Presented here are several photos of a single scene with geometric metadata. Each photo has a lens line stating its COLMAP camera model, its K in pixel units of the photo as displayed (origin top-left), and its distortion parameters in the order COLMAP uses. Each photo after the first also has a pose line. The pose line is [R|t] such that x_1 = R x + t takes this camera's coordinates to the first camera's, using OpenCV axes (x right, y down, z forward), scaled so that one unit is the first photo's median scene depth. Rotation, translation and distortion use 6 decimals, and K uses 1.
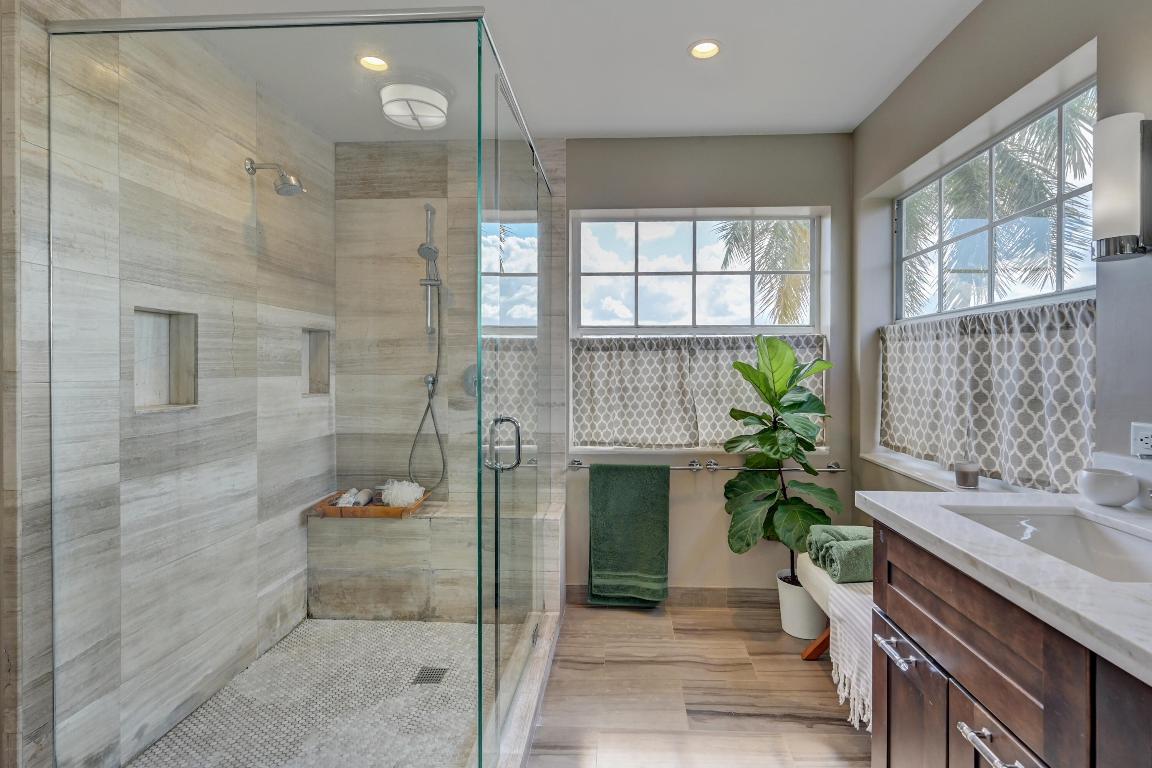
lens RADIAL K [[551.9, 0, 530.5], [0, 551.9, 368.9], [0, 0, 1]] dist [0.001165, 0.000183]
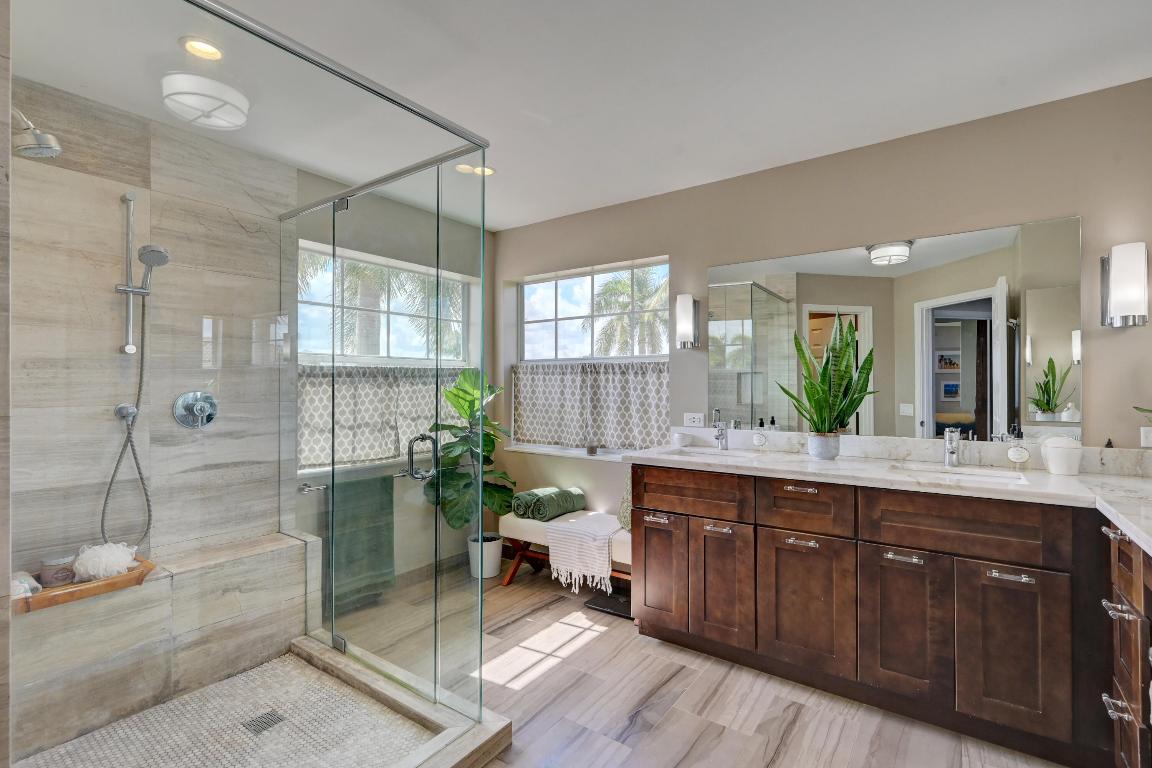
lens RADIAL K [[530.2, 0, 588.7], [0, 530.2, 384.2], [0, 0, 1]] dist [0.000352, 0.000013]
pose [[0.529997, 0.000111, 0.848000, -0.527677], [0.007022, 0.999965, -0.004519, -0.012896], [-0.847970, 0.008349, 0.529978, 0.033319]]
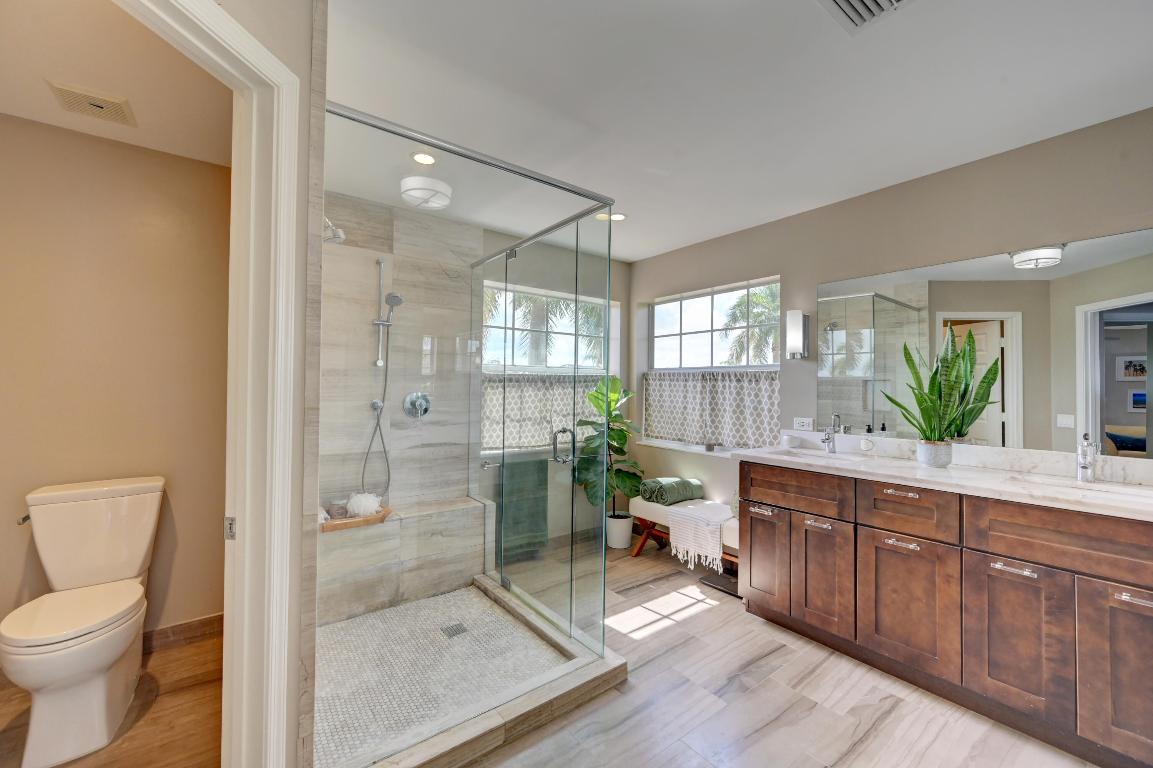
lens RADIAL K [[460.1, 0, 580.0], [0, 460.1, 380.7], [0, 0, 1]] dist [-0.000446, 0.000141]
pose [[0.759092, 0.016819, 0.650766, -0.545097], [-0.005523, 0.999797, -0.019397, -0.017355], [-0.650959, 0.011129, 0.759031, -0.028958]]
